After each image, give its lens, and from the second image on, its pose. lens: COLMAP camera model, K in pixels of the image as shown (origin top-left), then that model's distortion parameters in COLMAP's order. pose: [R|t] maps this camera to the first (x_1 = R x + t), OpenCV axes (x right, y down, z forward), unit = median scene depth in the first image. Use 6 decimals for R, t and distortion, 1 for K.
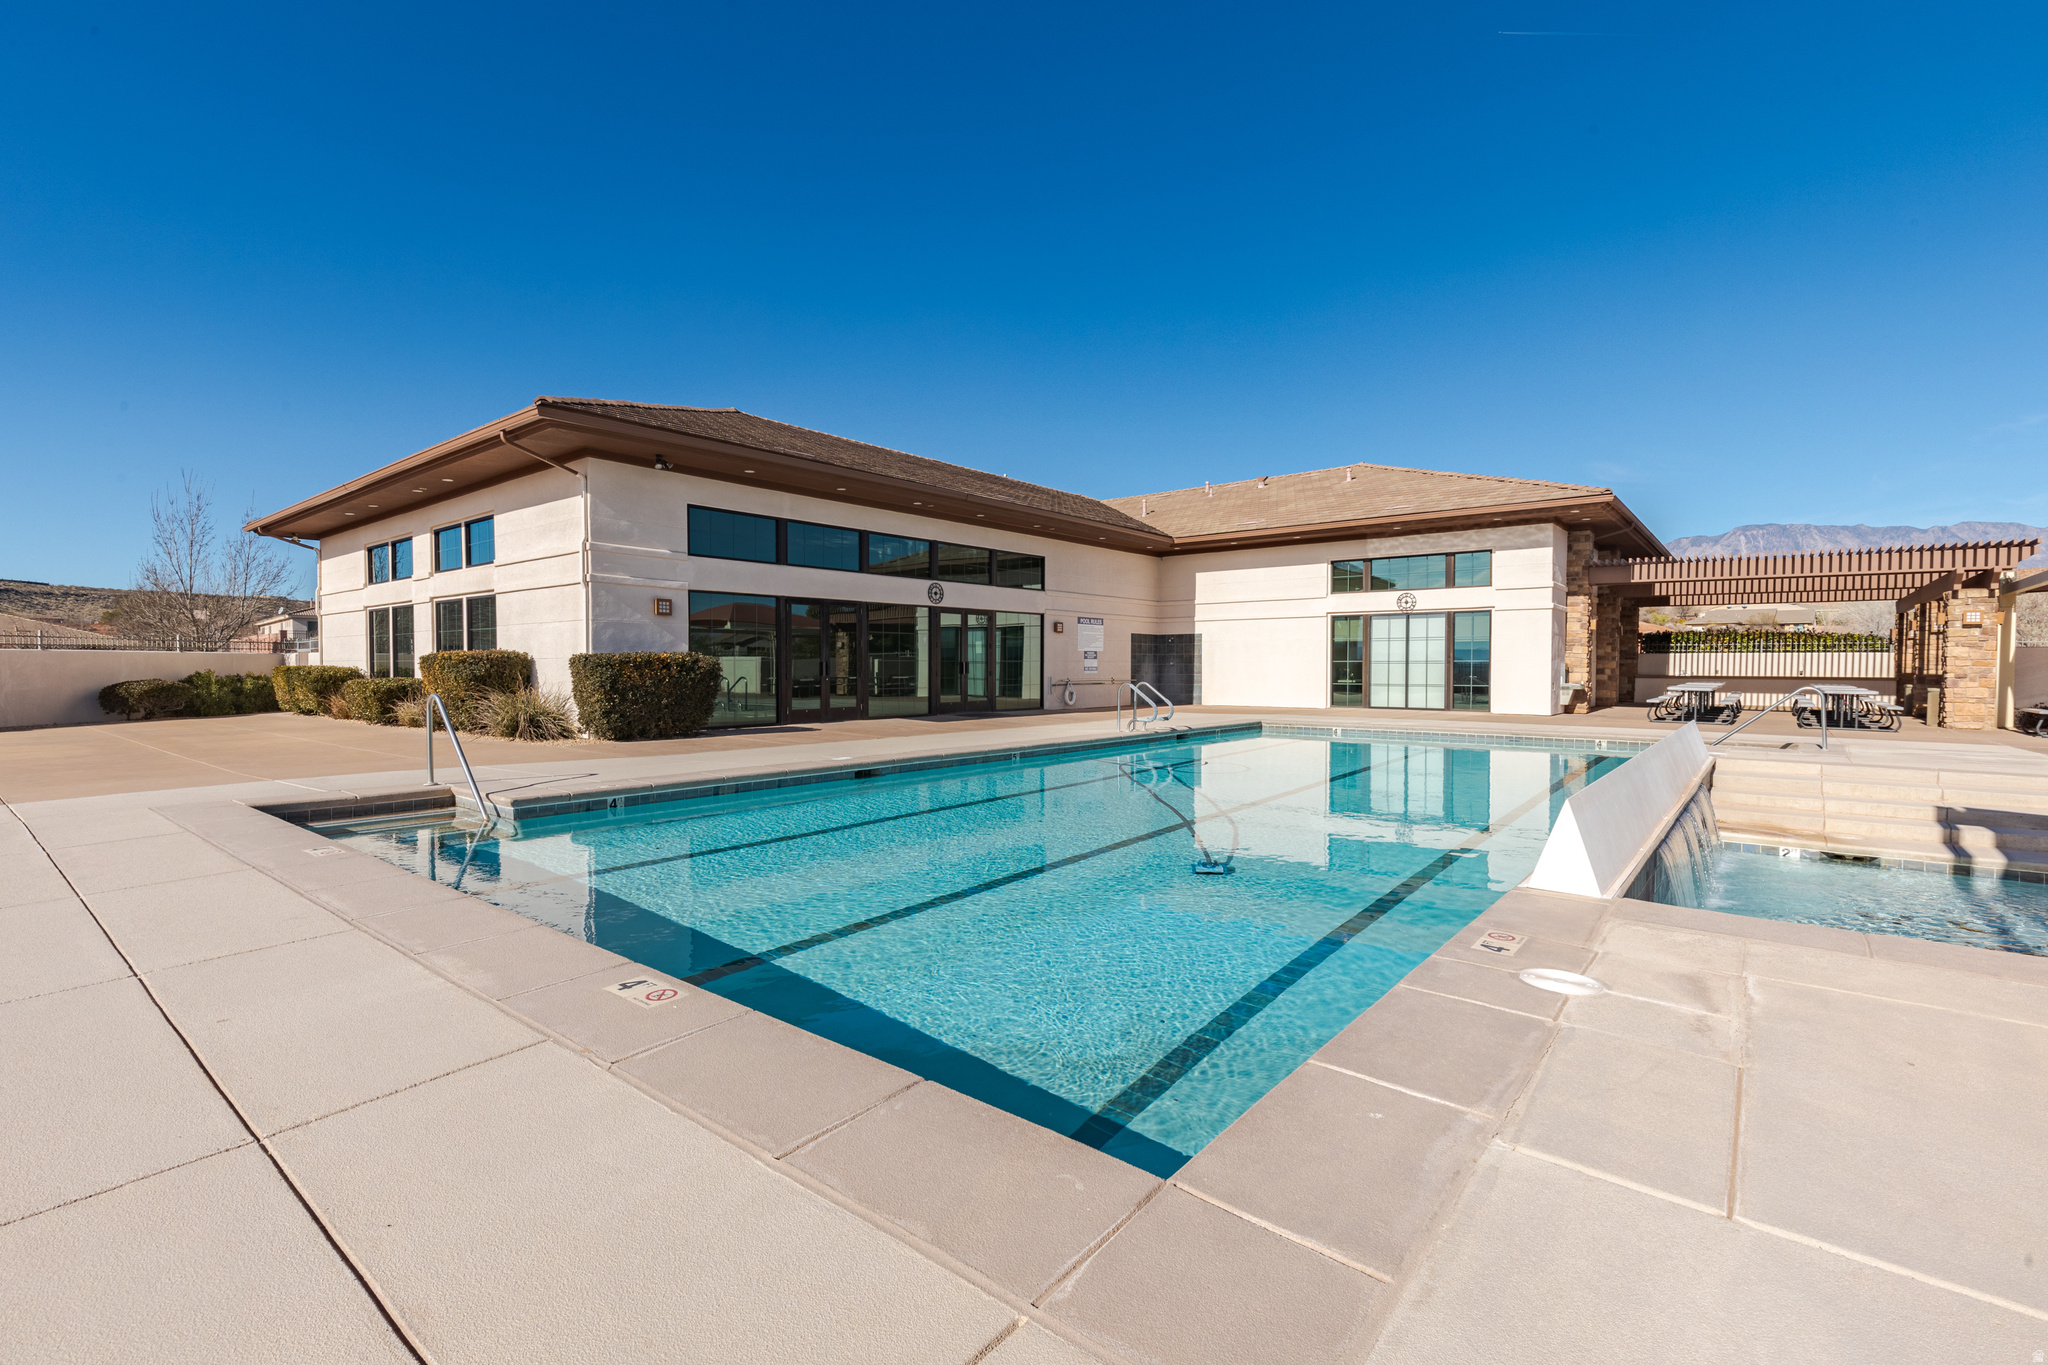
lens RADIAL K [[920.5, 0, 1026.9], [0, 920.5, 681.6], [0, 0, 1]] dist [0.007828, -0.000357]
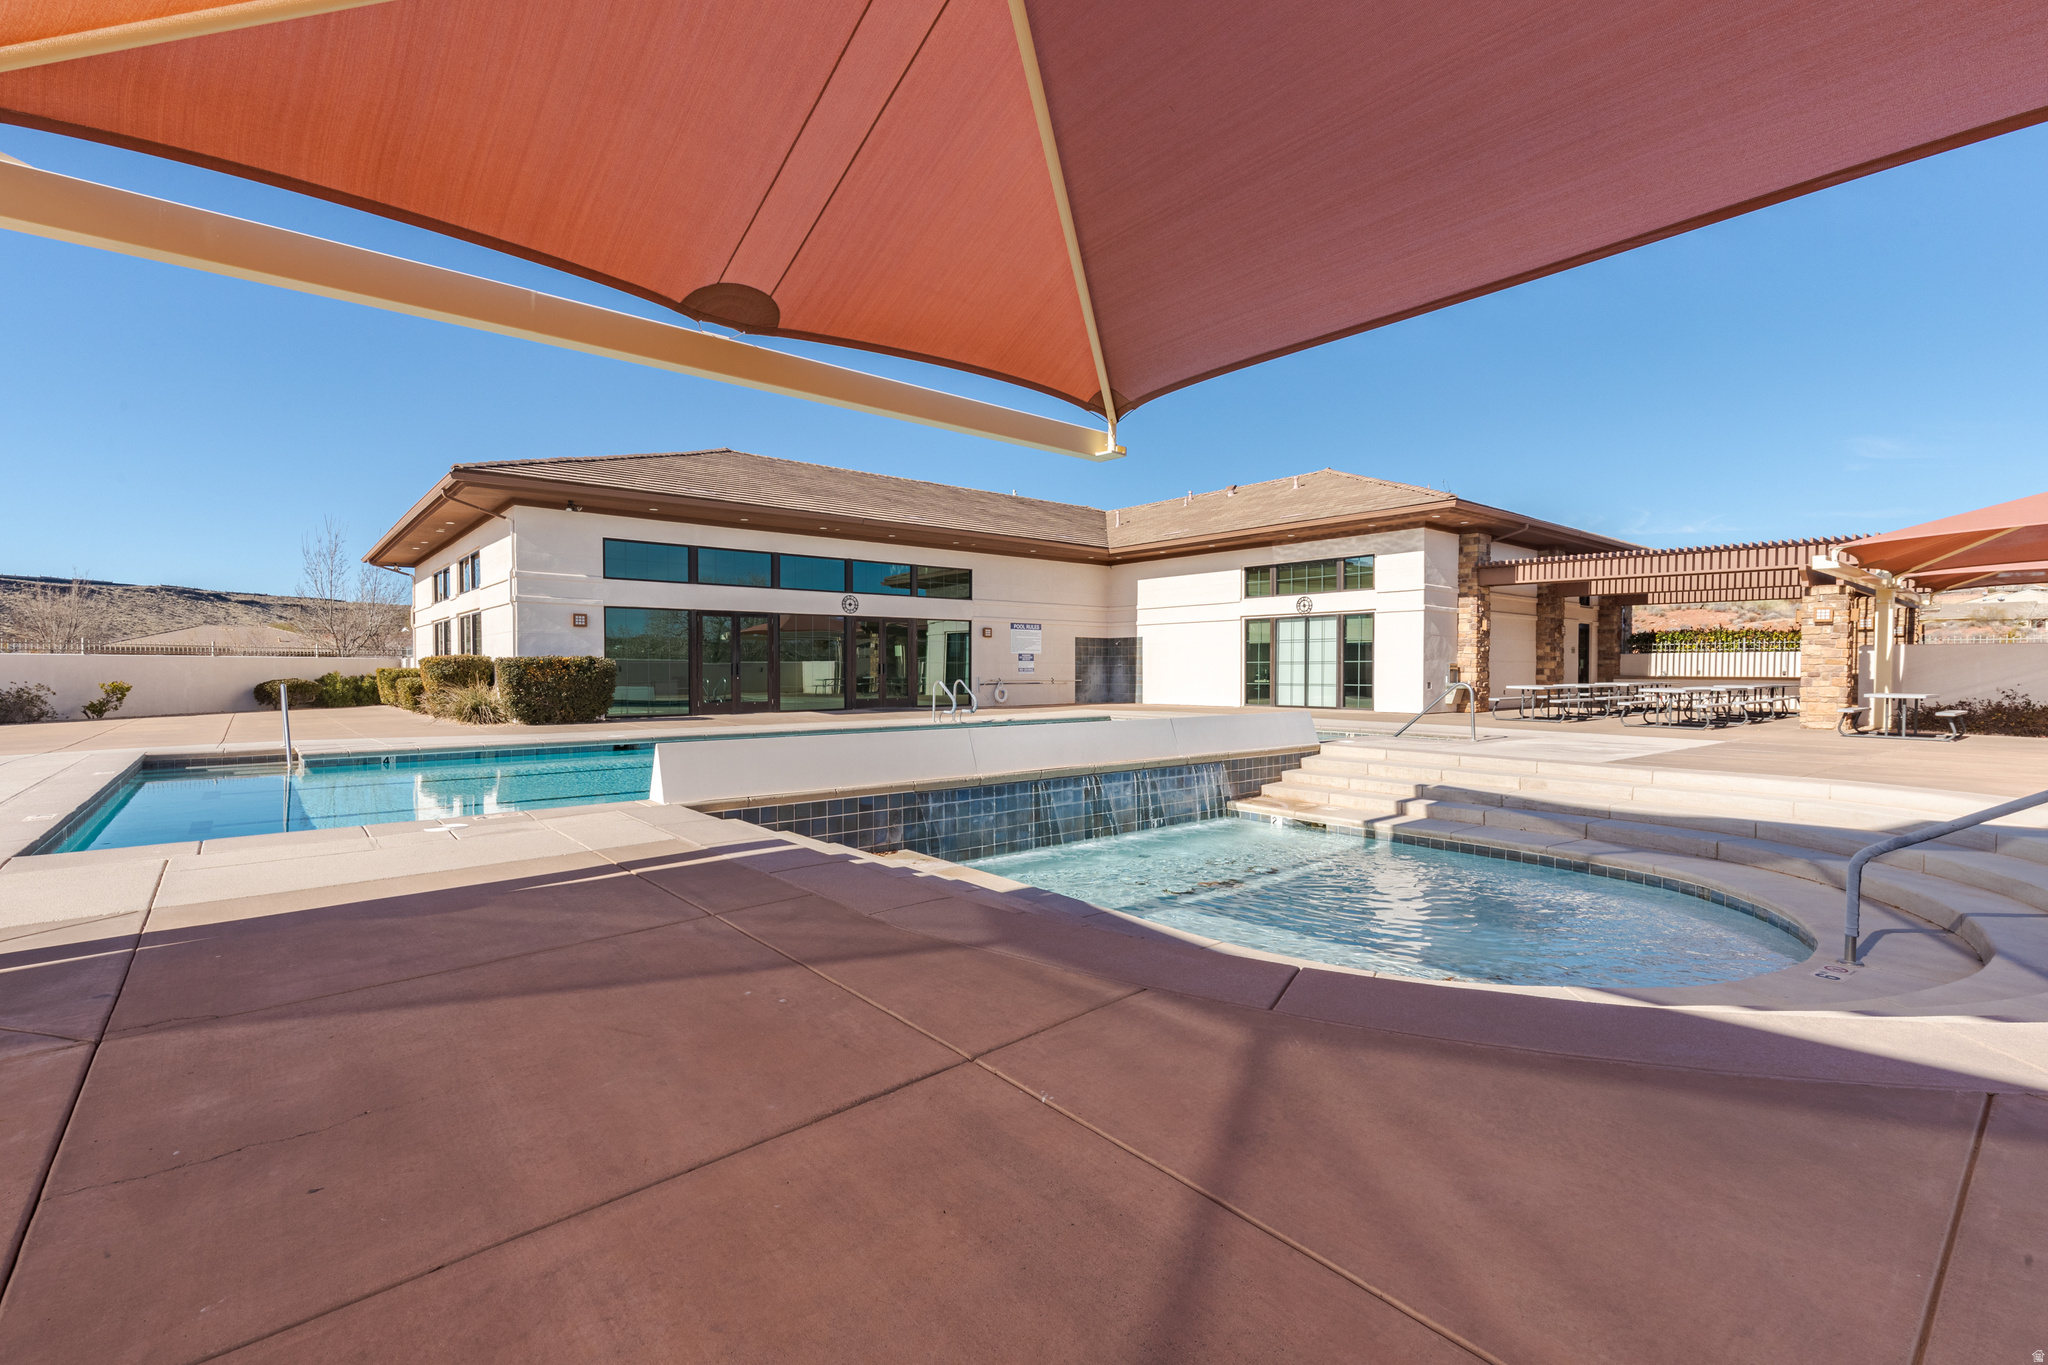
lens RADIAL K [[920.5, 0, 1017.6], [0, 920.5, 679.0], [0, 0, 1]] dist [0.007828, -0.000357]
pose [[0.983210, 0.000247, -0.182480, 0.288488], [-0.001499, 0.999976, -0.006725, 0.004925], [0.182474, 0.006886, 0.983187, -0.089529]]
